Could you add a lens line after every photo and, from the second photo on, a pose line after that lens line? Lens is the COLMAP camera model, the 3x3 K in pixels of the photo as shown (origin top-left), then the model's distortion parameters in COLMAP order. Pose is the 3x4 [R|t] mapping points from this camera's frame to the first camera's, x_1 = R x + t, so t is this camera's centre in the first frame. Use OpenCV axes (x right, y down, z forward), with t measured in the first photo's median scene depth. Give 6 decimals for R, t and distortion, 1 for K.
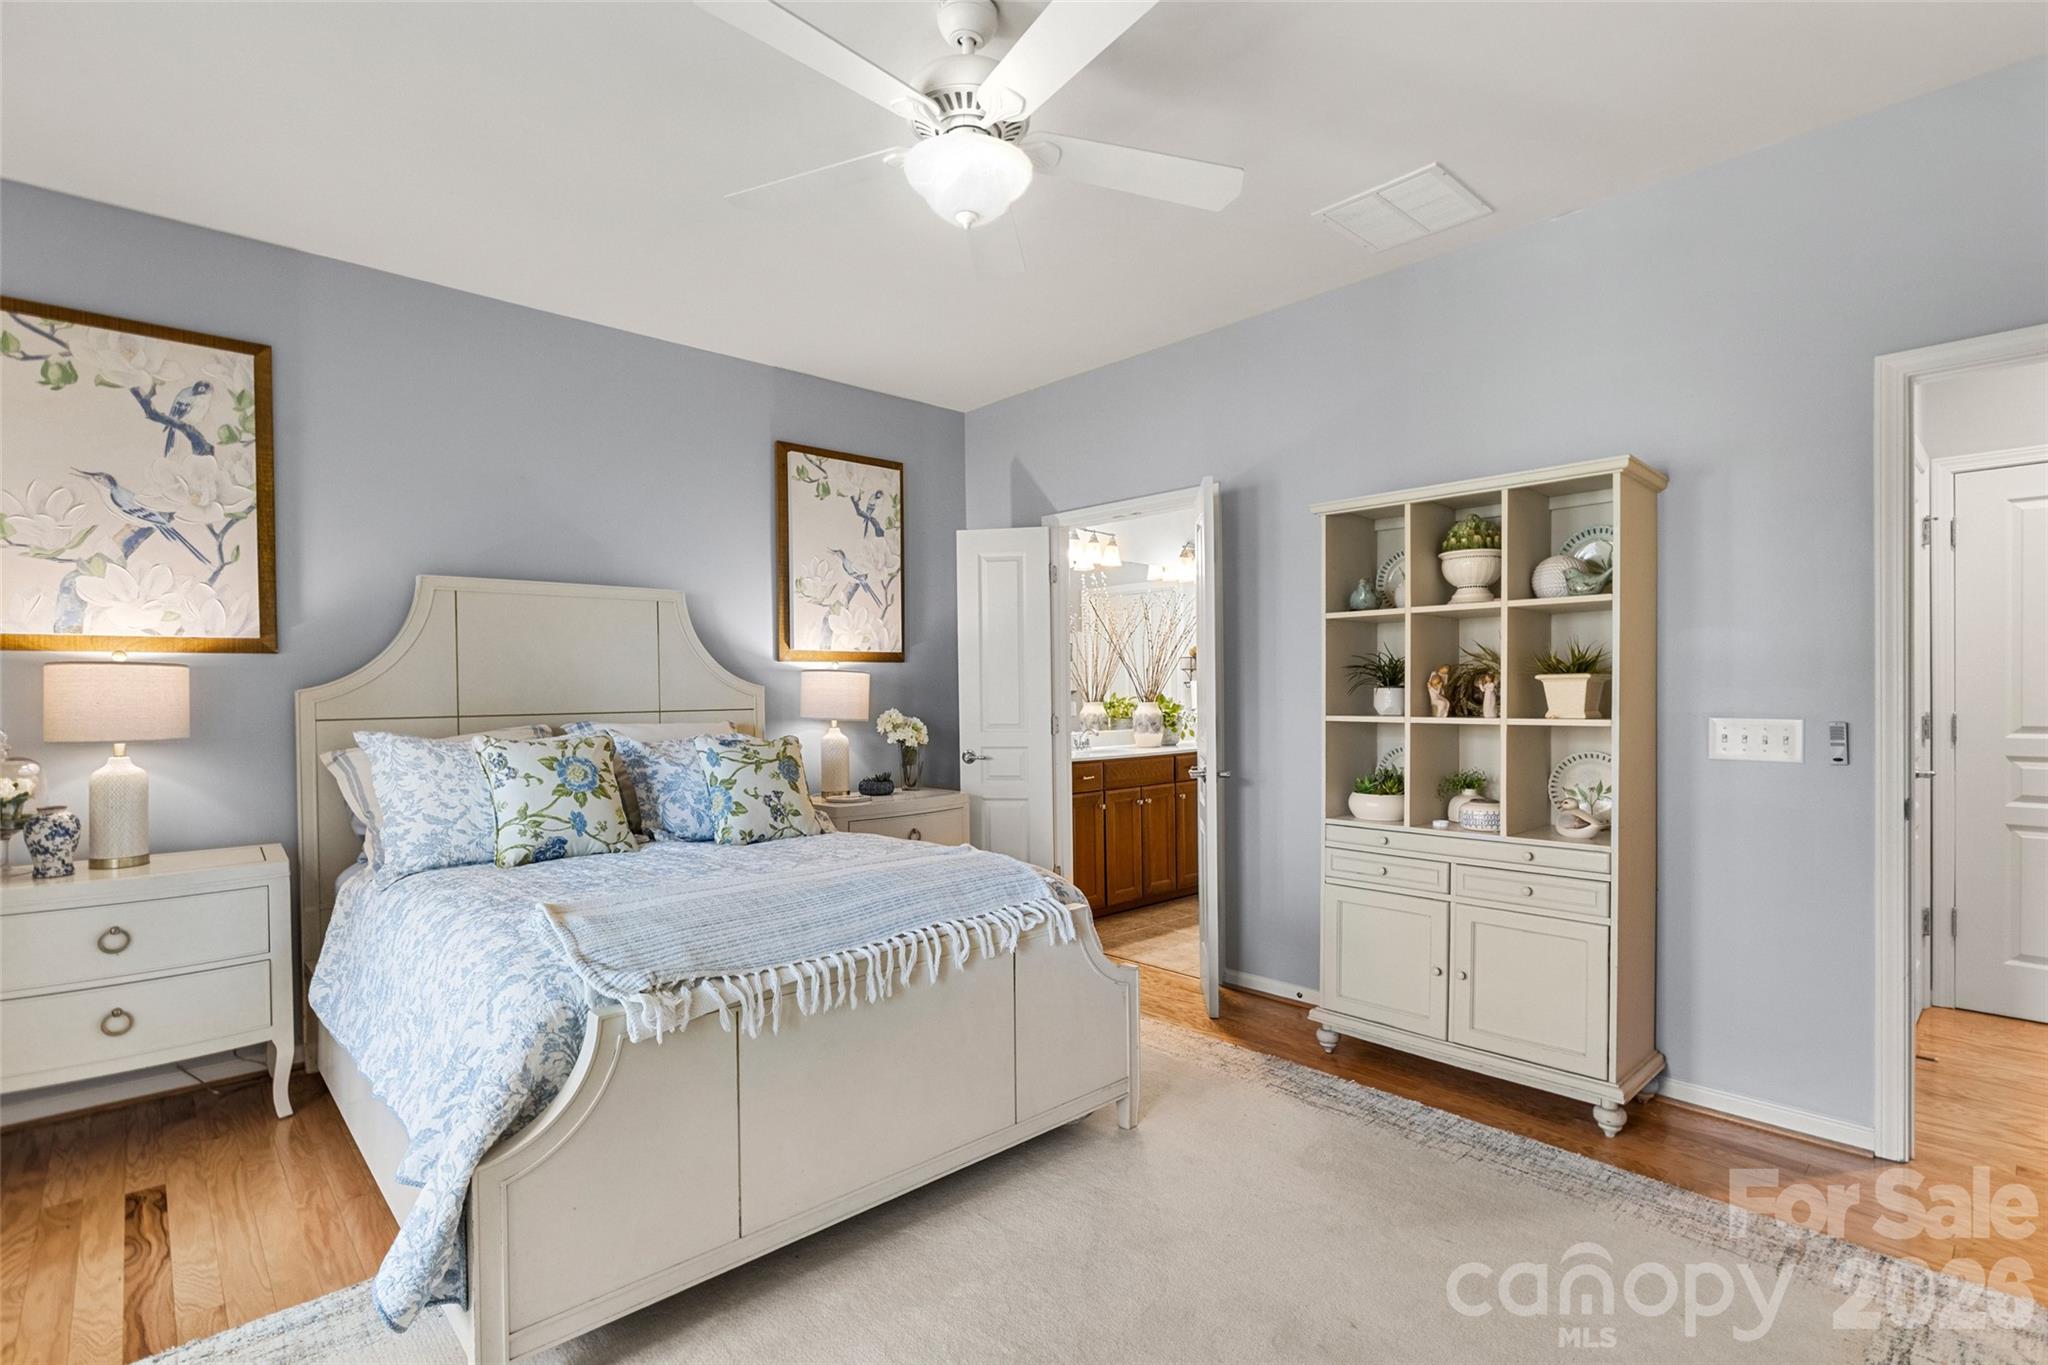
lens RADIAL K [[938.6, 0, 1033.9], [0, 938.6, 686.6], [0, 0, 1]] dist [-0.003499, -0.001334]
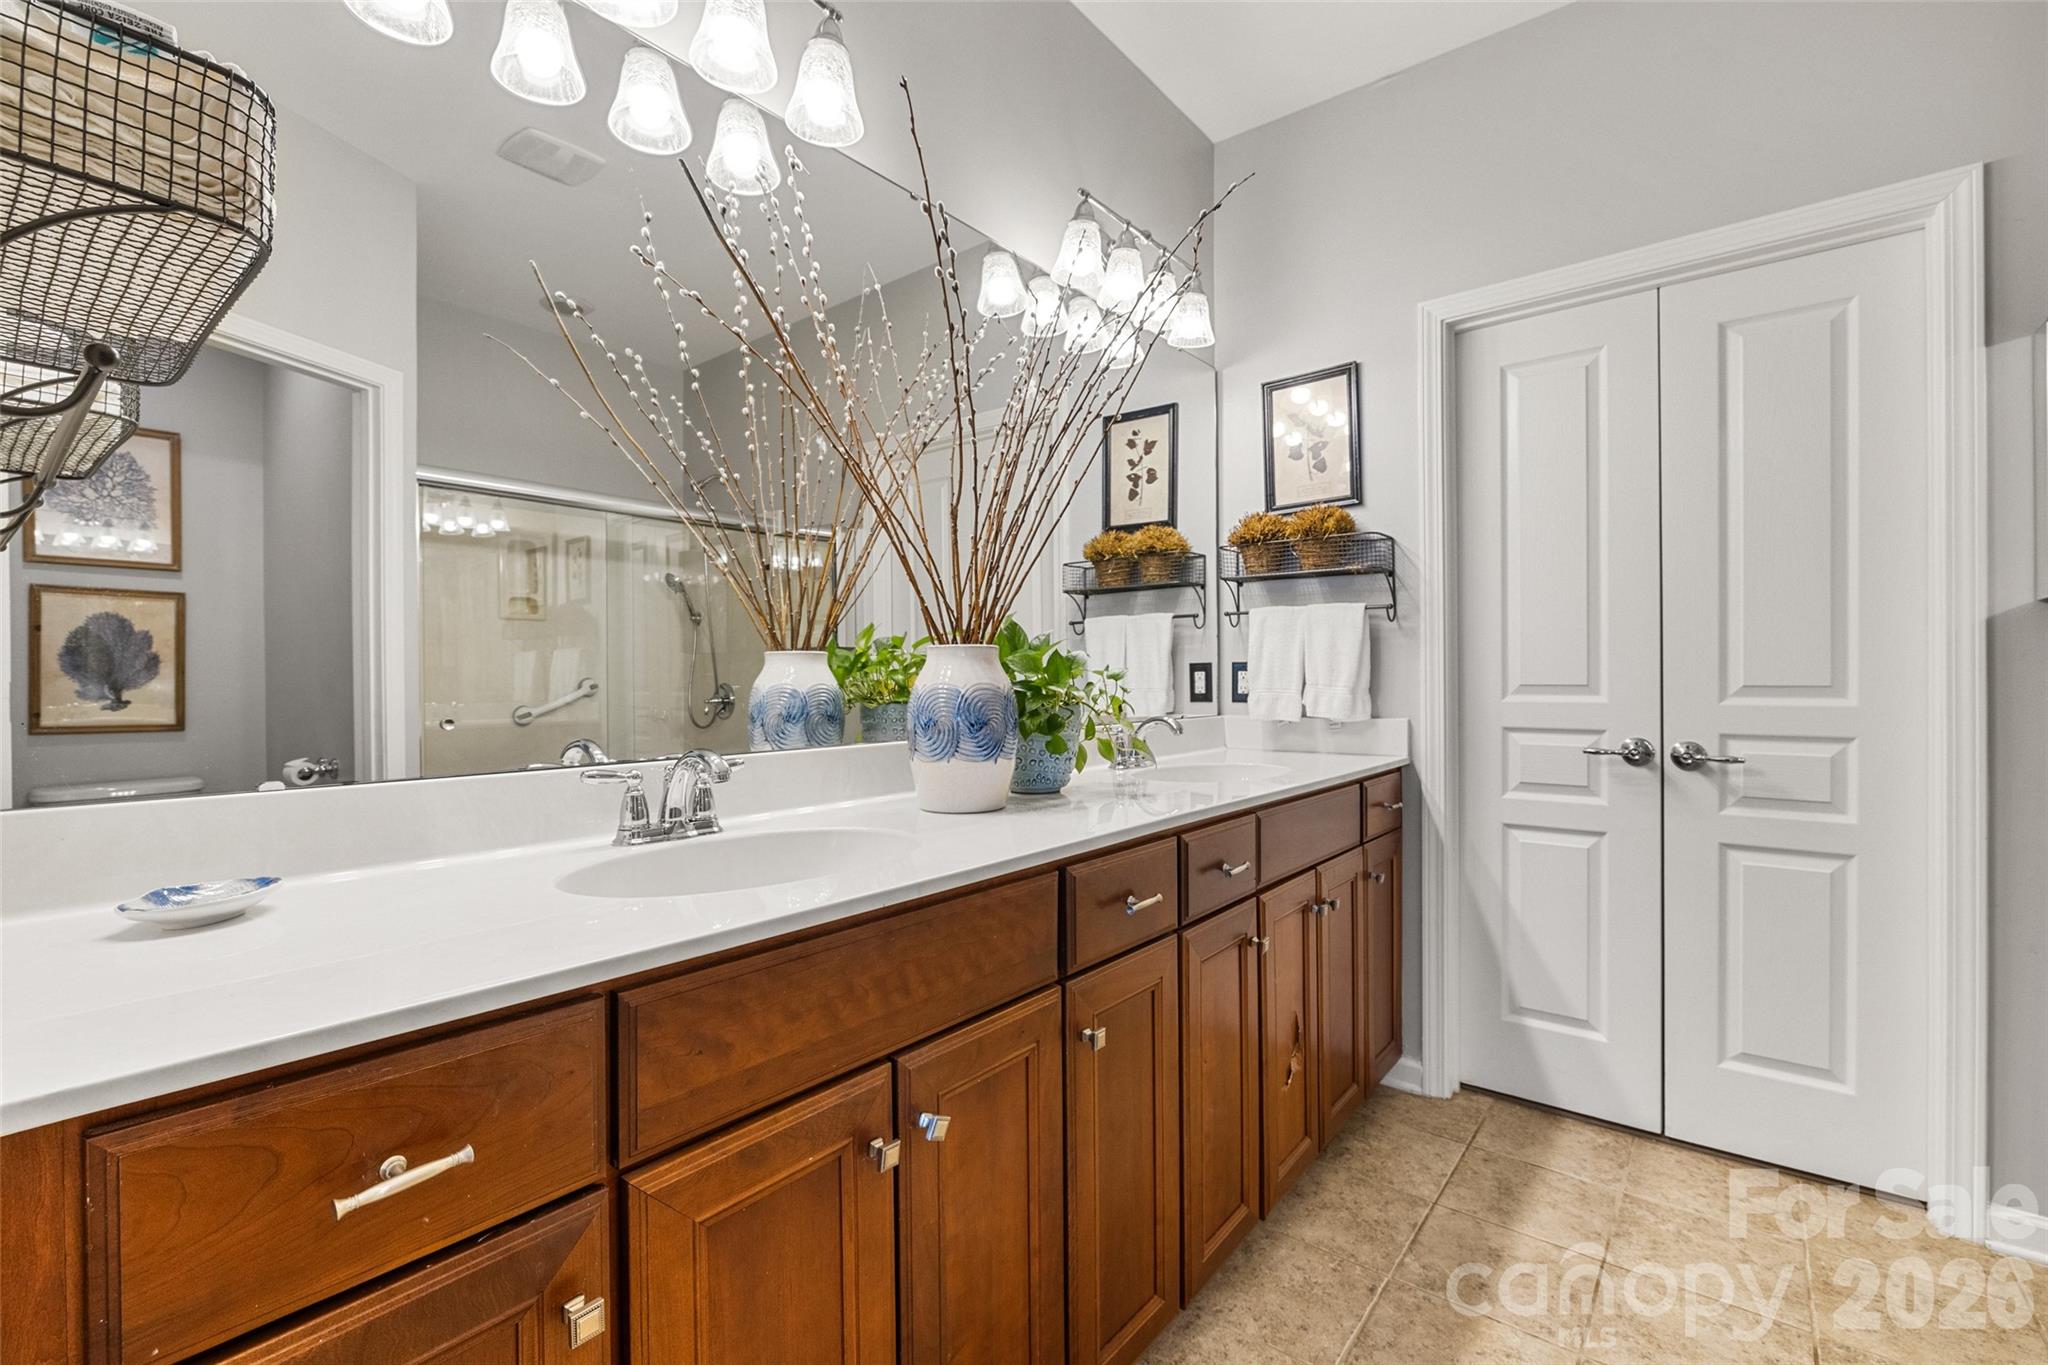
lens RADIAL K [[890.8, 0, 1026.3], [0, 890.8, 680.9], [0, 0, 1]] dist [-0.001630, 0.000151]
pose [[0.991180, 0.002140, 0.132508, 0.103901], [-0.003249, 0.999962, 0.008151, 0.024622], [-0.132486, -0.008509, 0.991148, 0.725991]]
